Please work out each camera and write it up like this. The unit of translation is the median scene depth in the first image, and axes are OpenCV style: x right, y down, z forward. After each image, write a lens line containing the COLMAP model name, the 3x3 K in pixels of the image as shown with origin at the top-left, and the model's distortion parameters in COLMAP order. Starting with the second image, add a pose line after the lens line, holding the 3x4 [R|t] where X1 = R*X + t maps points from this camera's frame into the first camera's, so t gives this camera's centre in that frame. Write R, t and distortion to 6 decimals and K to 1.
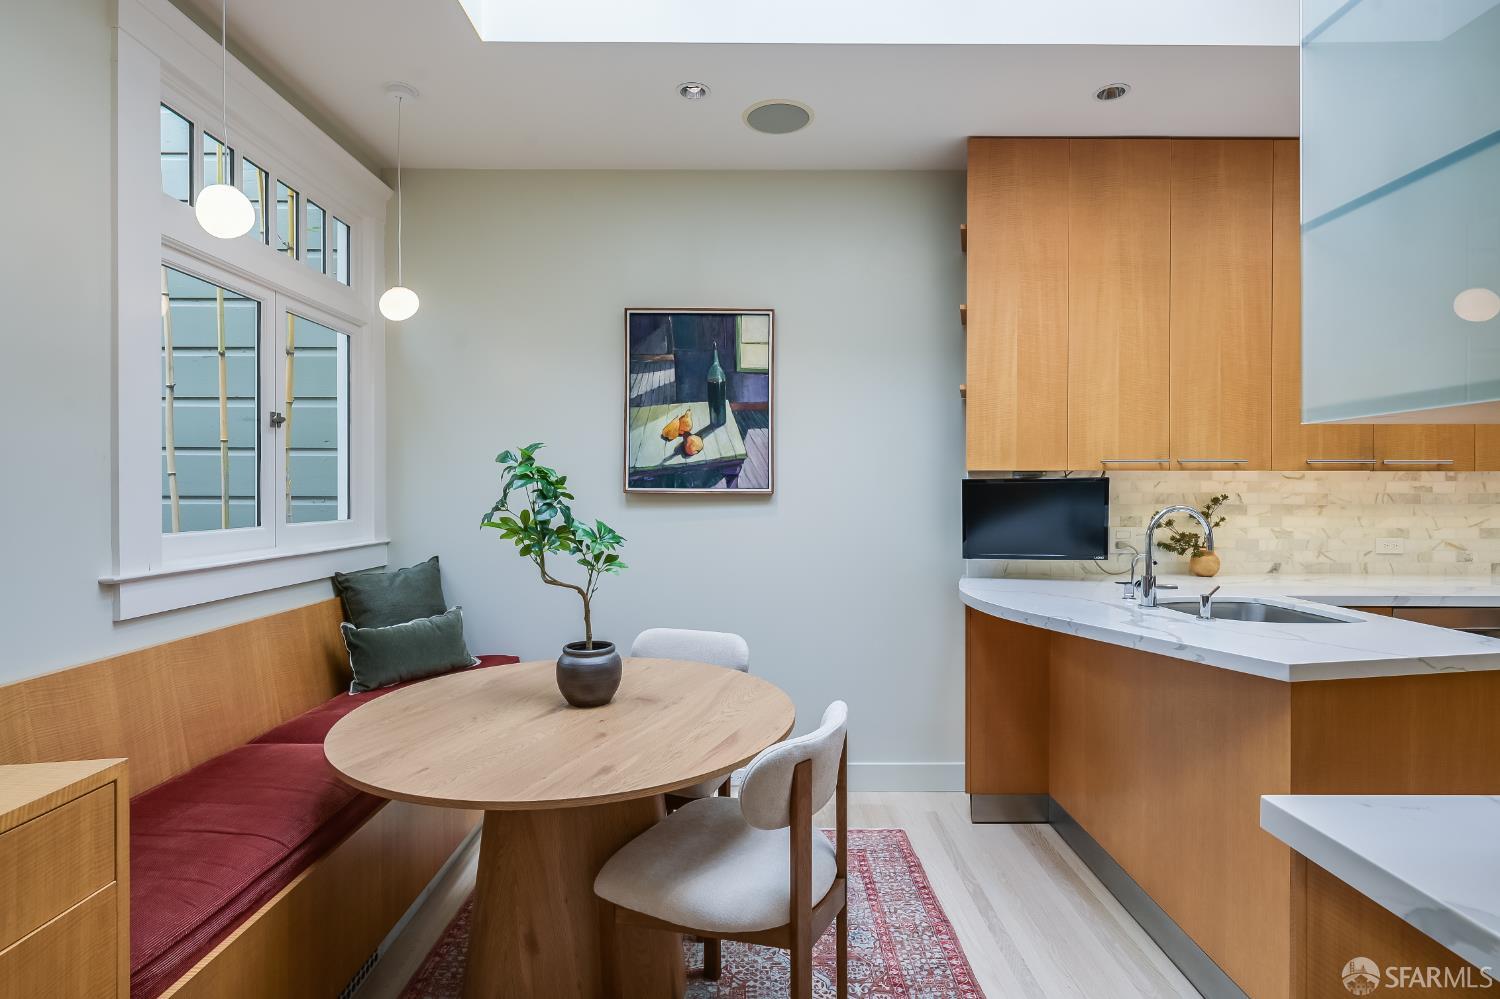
lens RADIAL K [[744.1, 0, 748.7], [0, 744.1, 493.4], [0, 0, 1]] dist [0.002238, 0.000192]
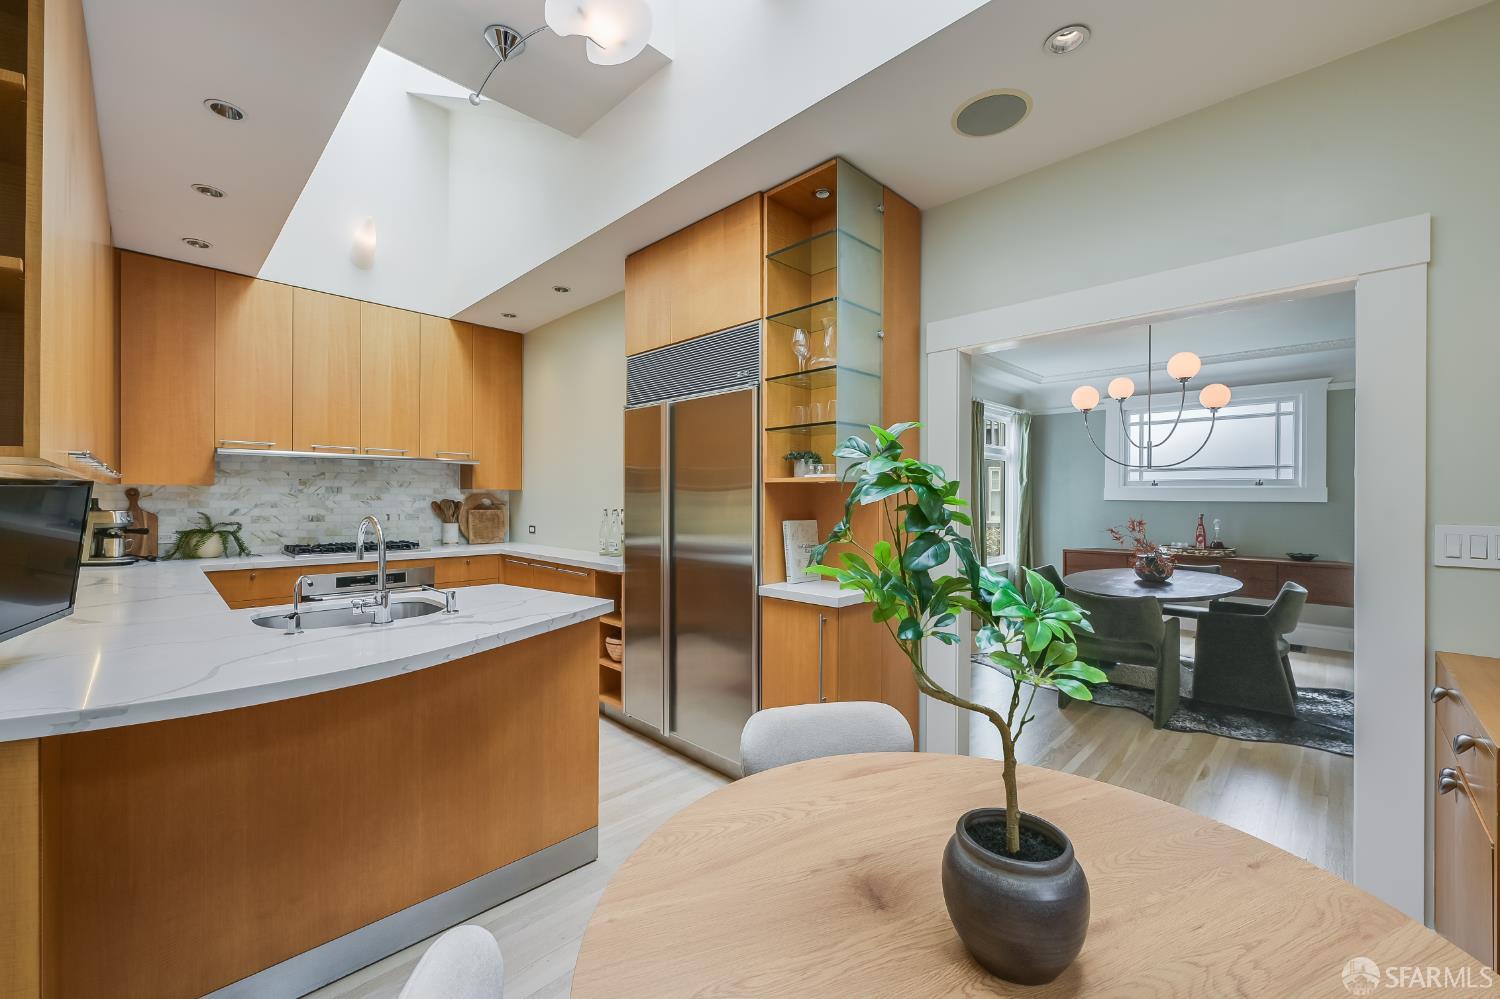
lens RADIAL K [[601.5, 0, 752.7], [0, 601.5, 498.5], [0, 0, 1]] dist [0.000878, 0.000112]
pose [[-0.707892, -0.003051, 0.706314, -0.243169], [0.000249, 0.999990, 0.004569, -0.007390], [-0.706321, 0.003410, -0.707884, 0.867723]]
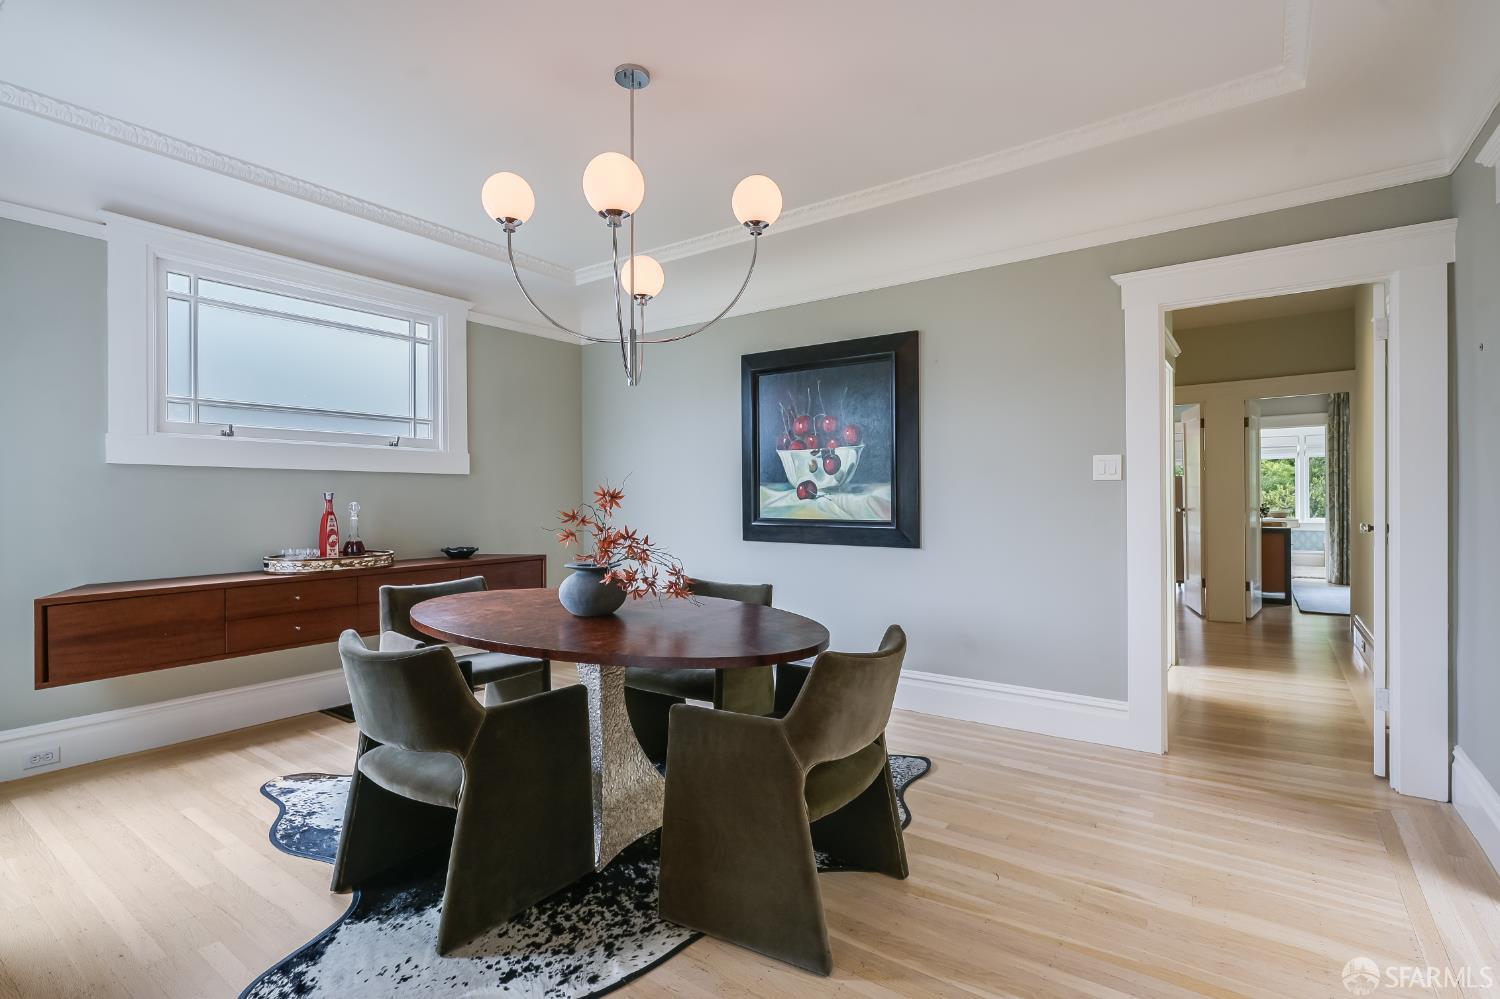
lens RADIAL K [[709.9, 0, 750.0], [0, 709.9, 499.5], [0, 0, 1]] dist [-0.002597, -0.000286]
pose [[-0.595638, 0.009432, -0.803198, 0.640321], [0.005576, 0.999956, 0.007608, 0.055494], [0.803234, 0.000052, -0.595664, -0.155258]]
